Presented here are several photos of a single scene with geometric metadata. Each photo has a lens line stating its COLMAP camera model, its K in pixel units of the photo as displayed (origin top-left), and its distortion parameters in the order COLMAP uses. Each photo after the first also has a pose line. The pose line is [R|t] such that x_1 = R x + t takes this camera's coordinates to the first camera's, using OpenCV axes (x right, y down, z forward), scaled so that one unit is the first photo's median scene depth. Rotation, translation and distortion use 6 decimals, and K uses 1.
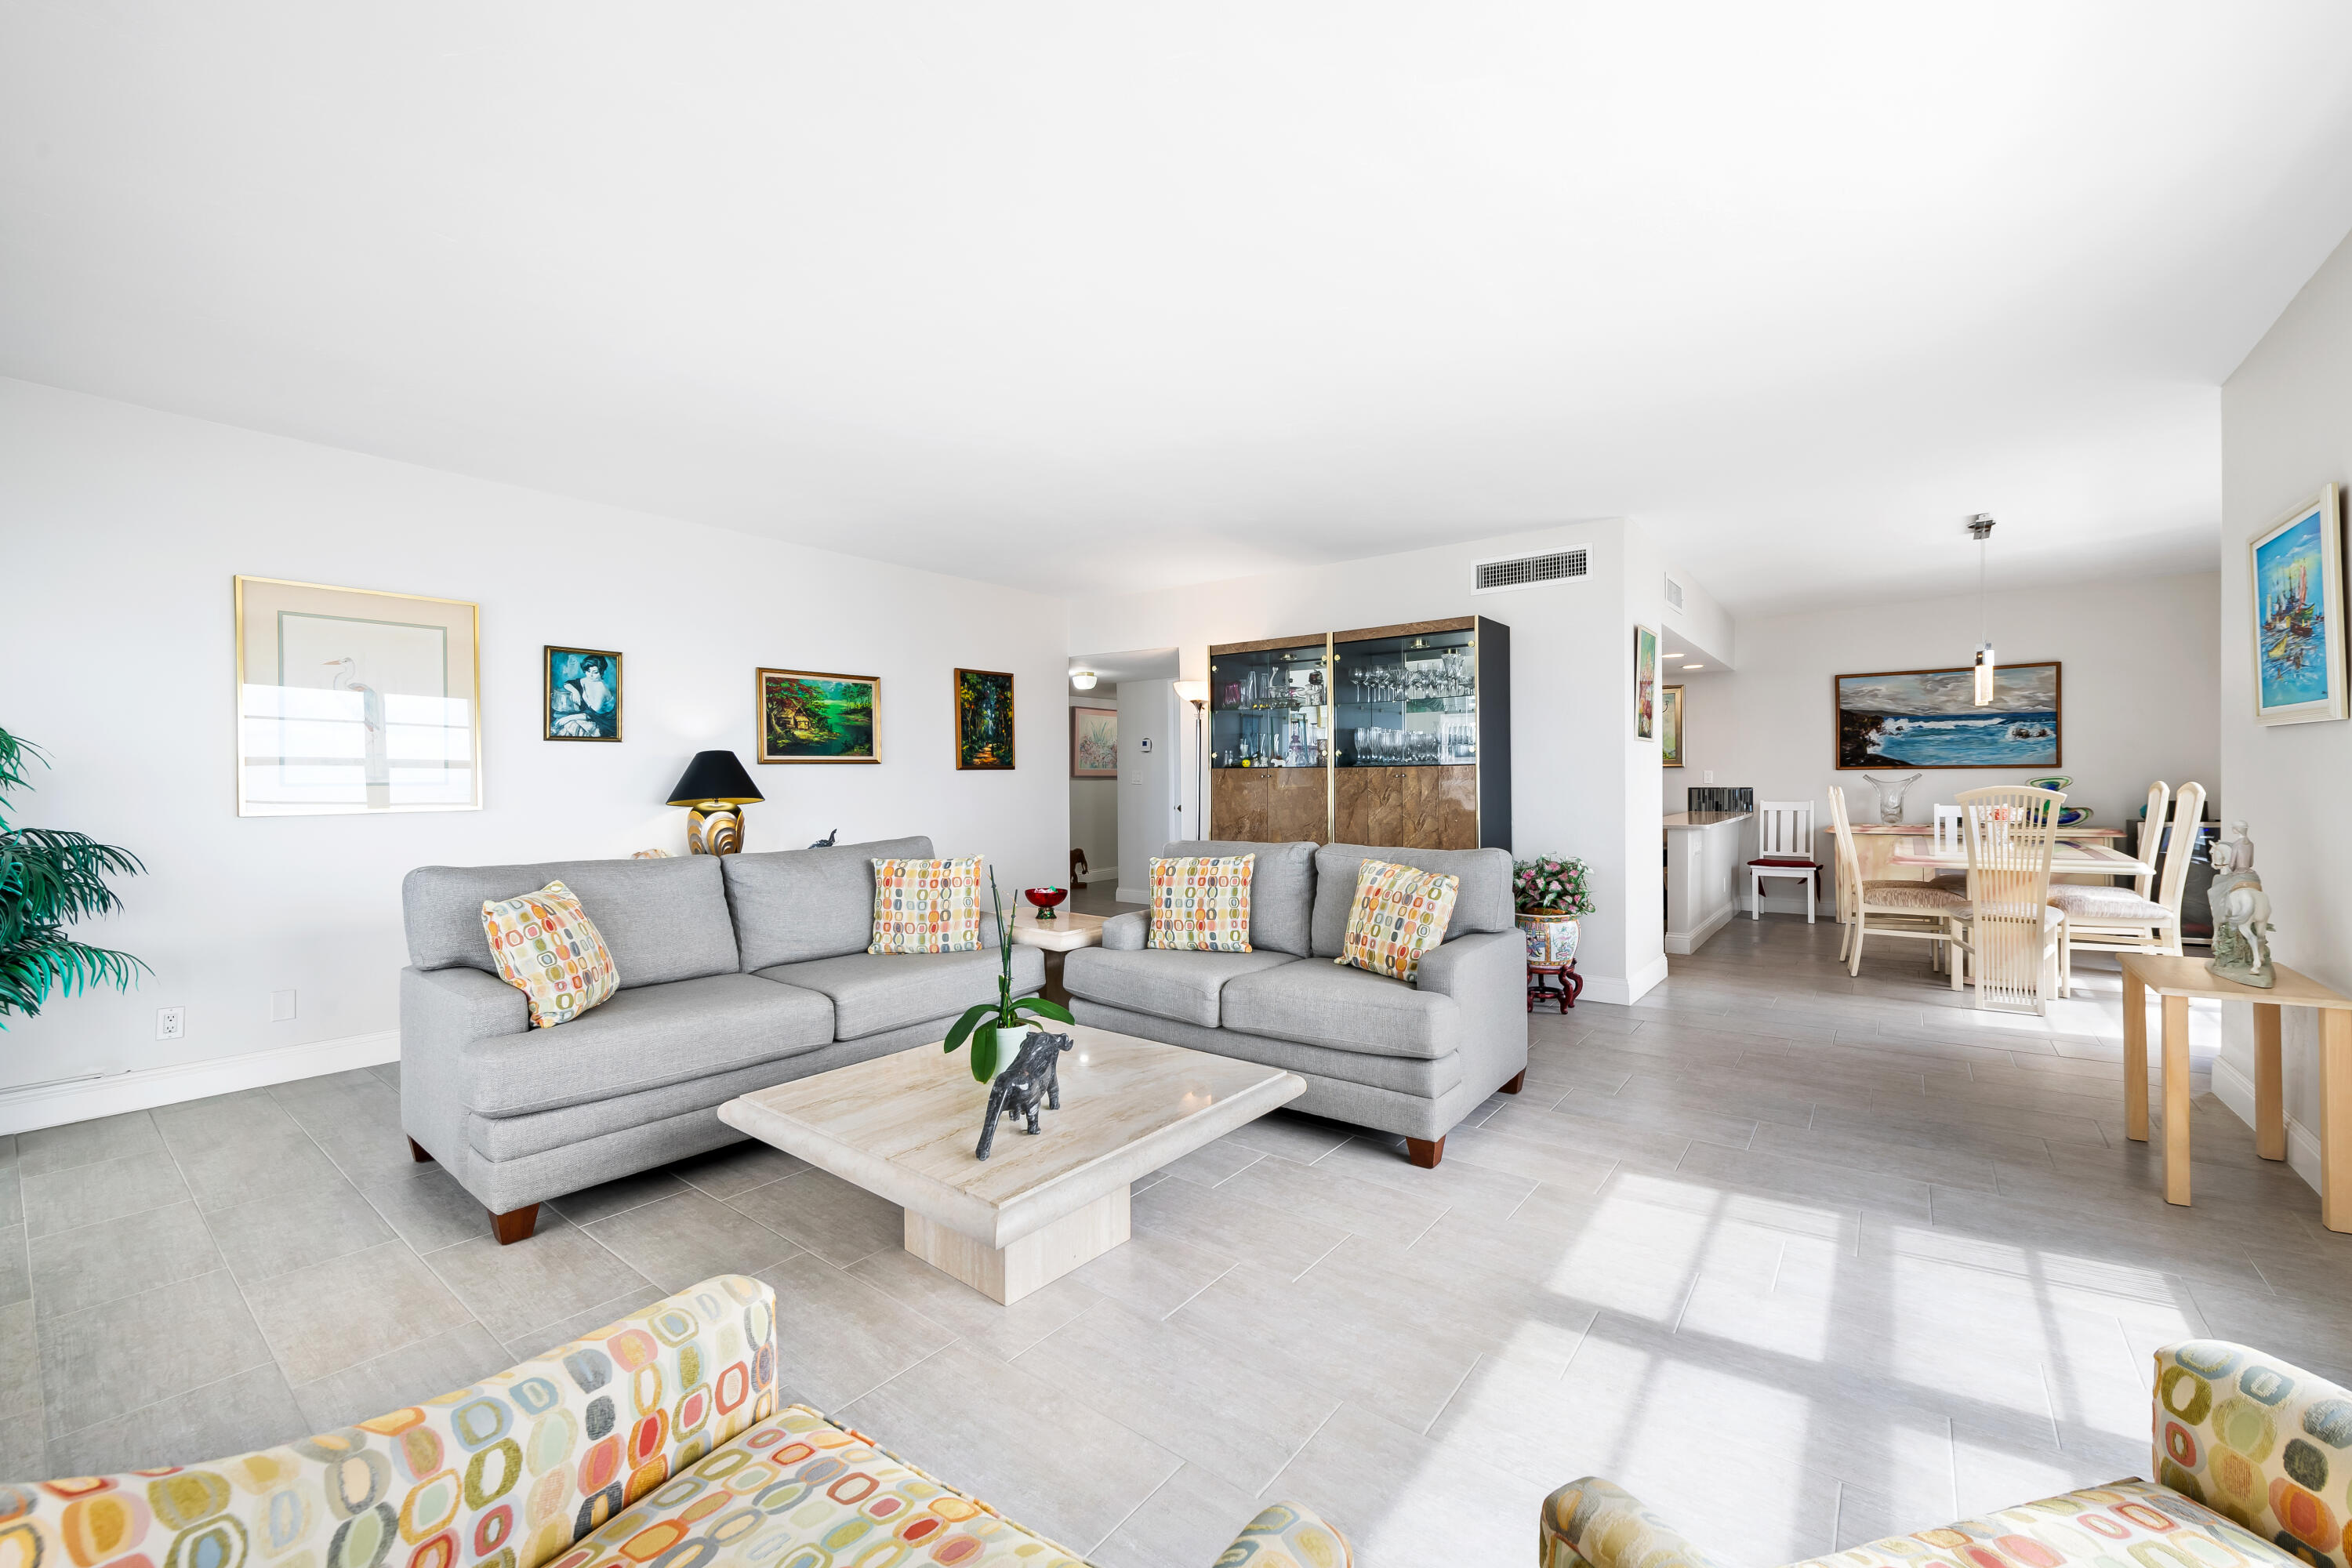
lens RADIAL K [[934.8, 0, 1192.2], [0, 934.8, 782.7], [0, 0, 1]] dist [0.000522, -0.002043]
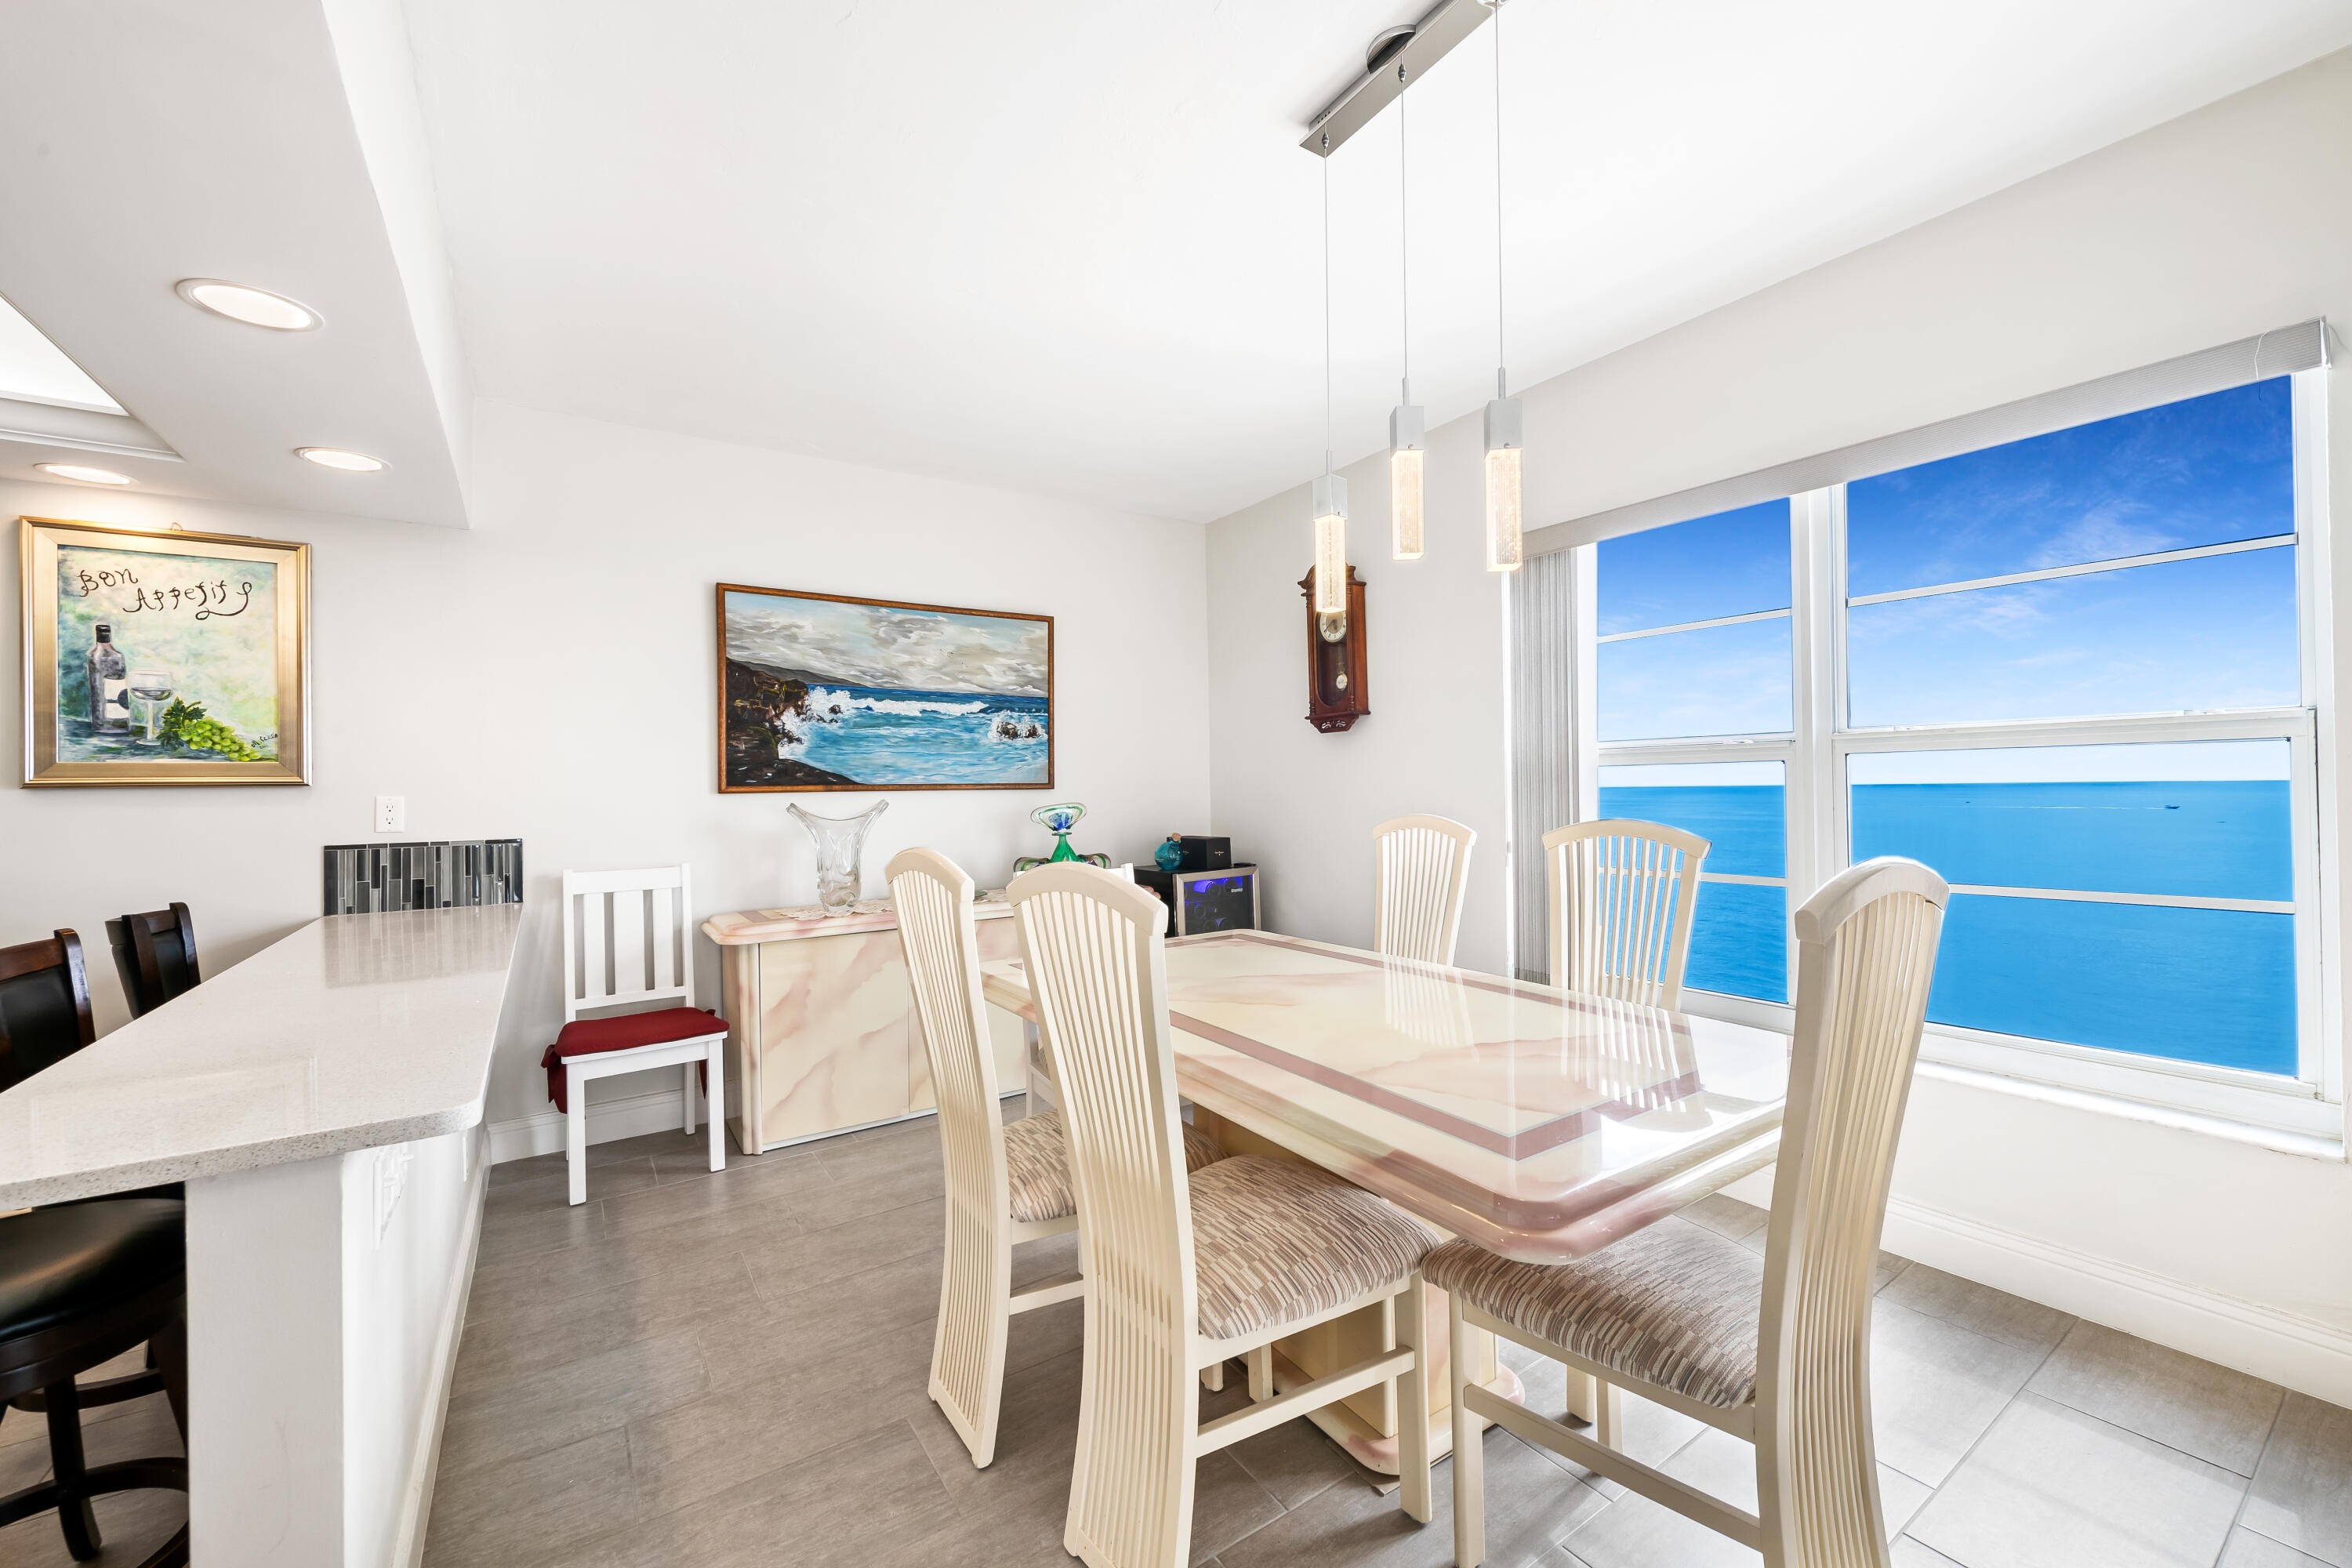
lens RADIAL K [[931.0, 0, 1180.9], [0, 931.0, 779.5], [0, 0, 1]] dist [-0.000601, -0.000468]
pose [[0.318848, 0.008841, 0.947765, 0.350938], [0.011095, 0.999853, -0.013060, -0.012506], [-0.947741, 0.014679, 0.318703, 0.676725]]
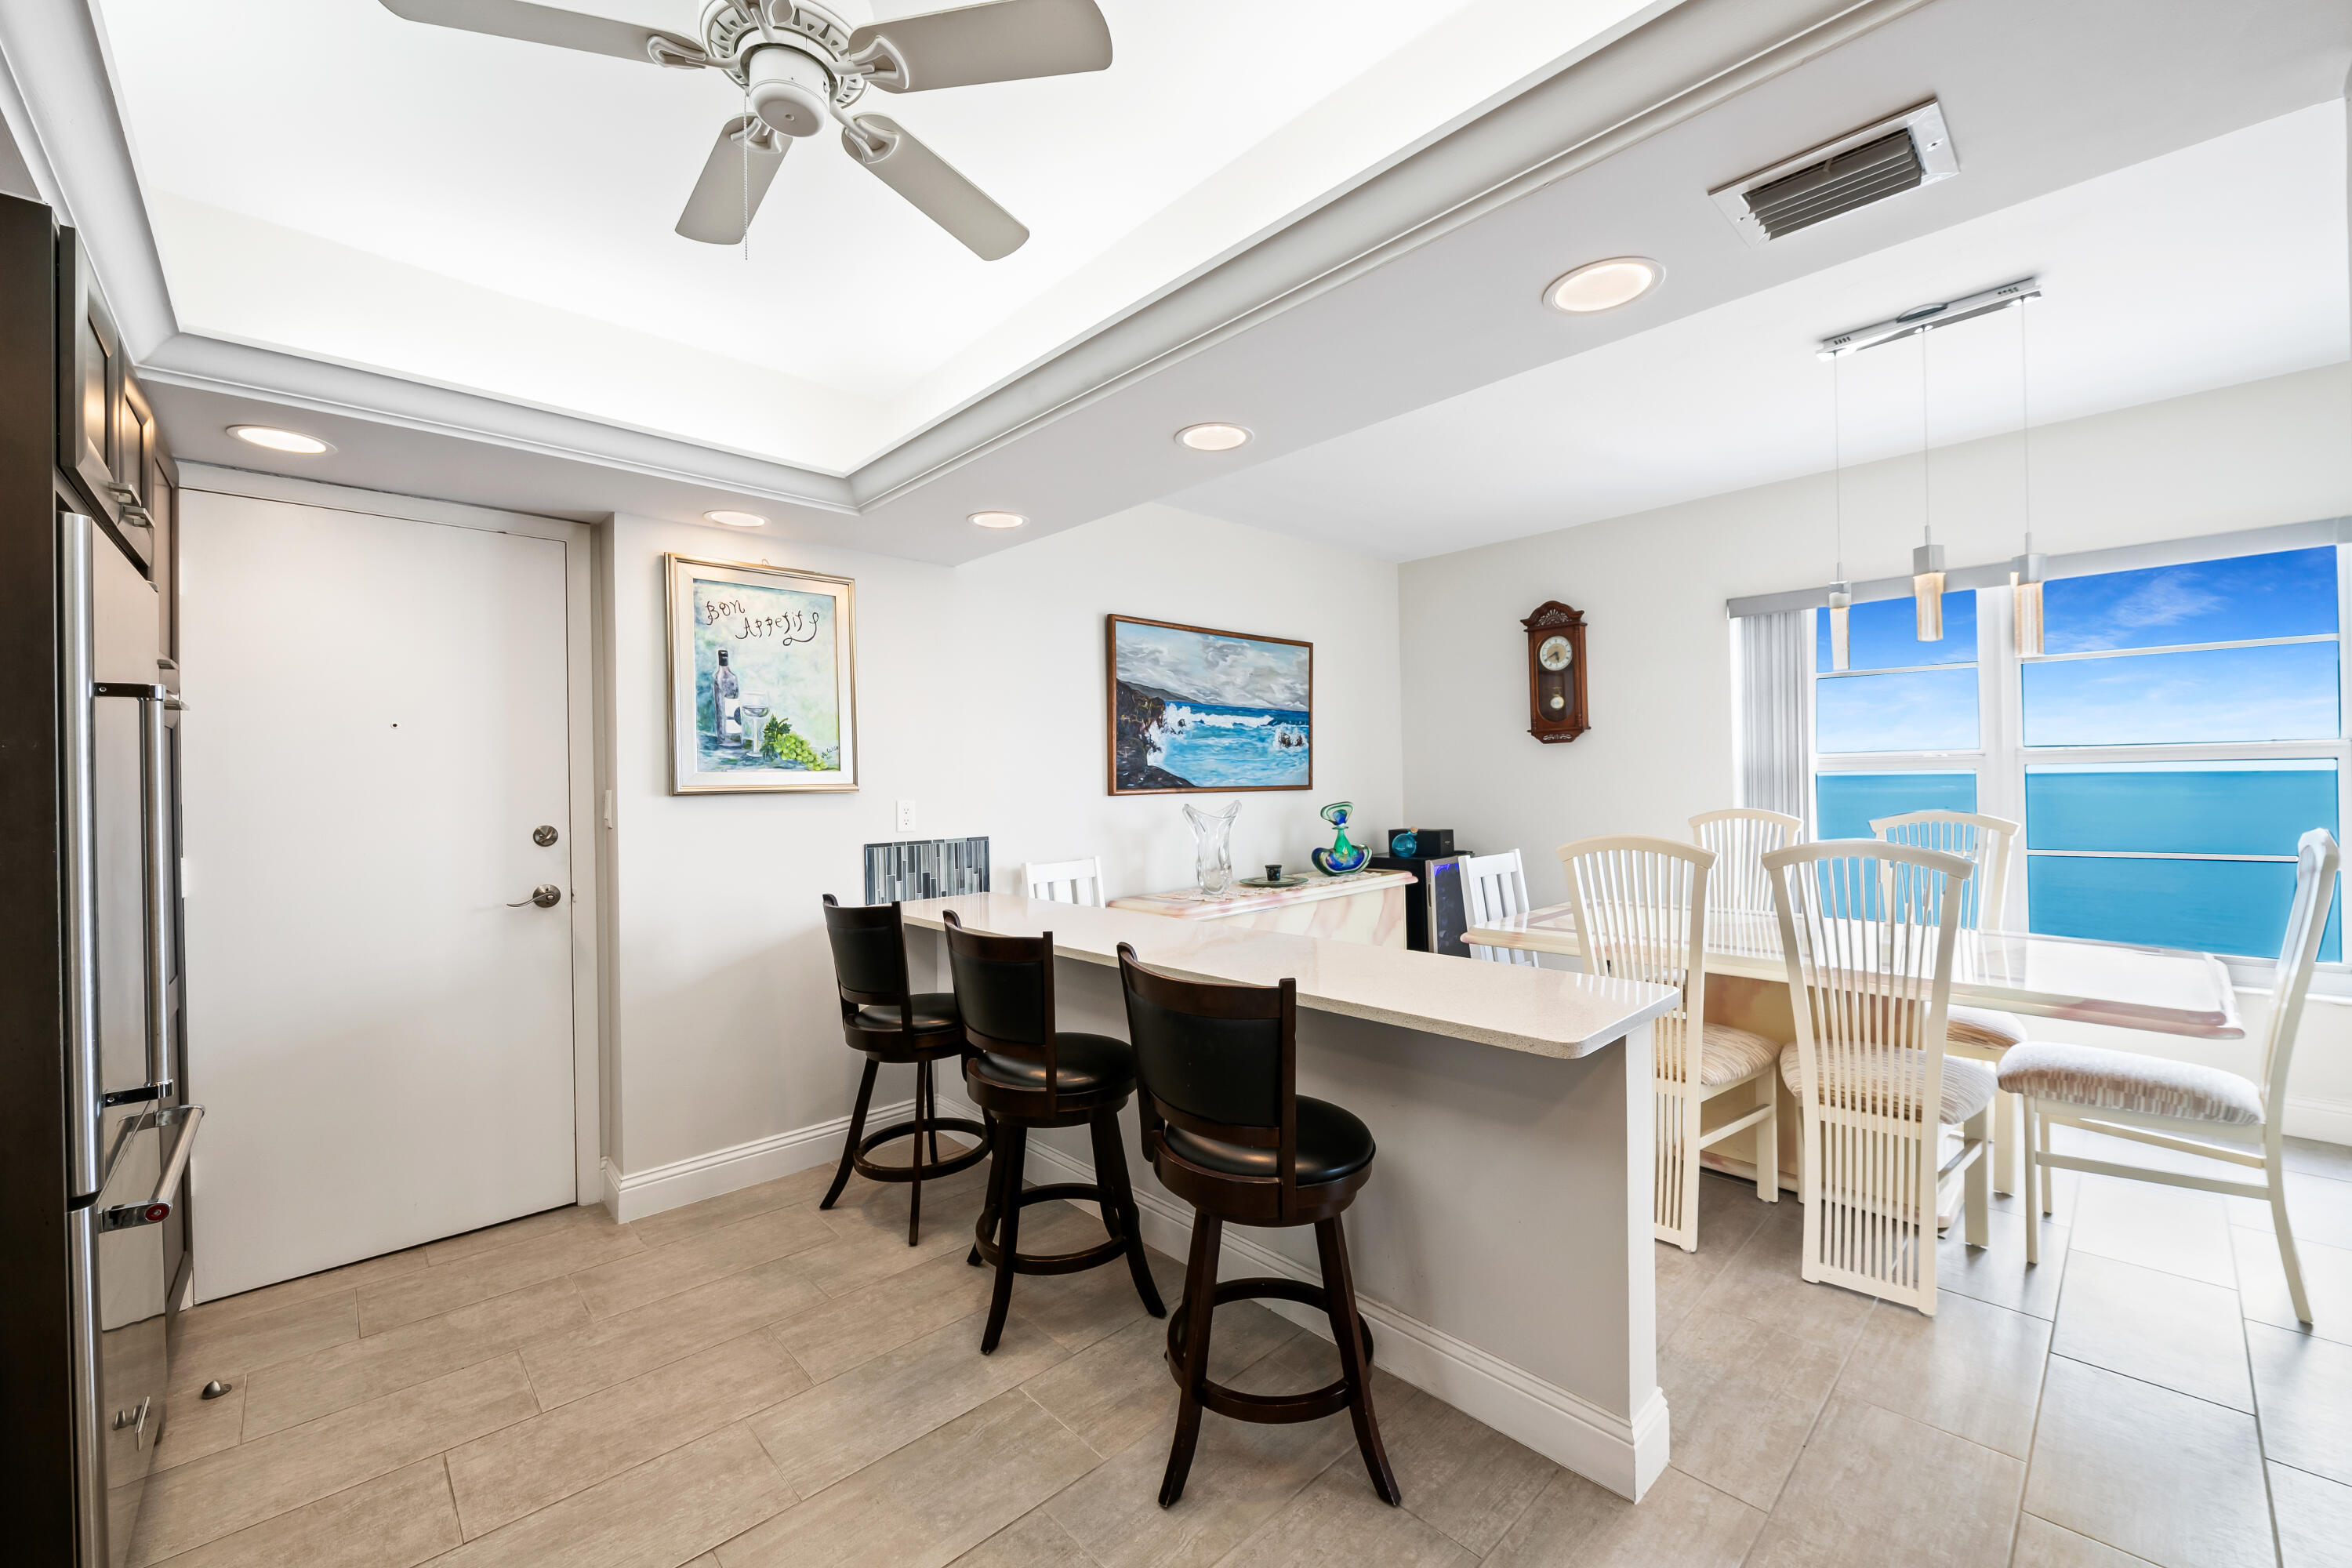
lens RADIAL K [[931.0, 0, 1180.9], [0, 931.0, 779.5], [0, 0, 1]] dist [-0.000601, -0.000468]
pose [[0.157538, 0.004446, 0.987503, 0.191816], [0.014932, 0.999865, -0.006883, -0.019341], [-0.987400, 0.015830, 0.157451, 0.921316]]
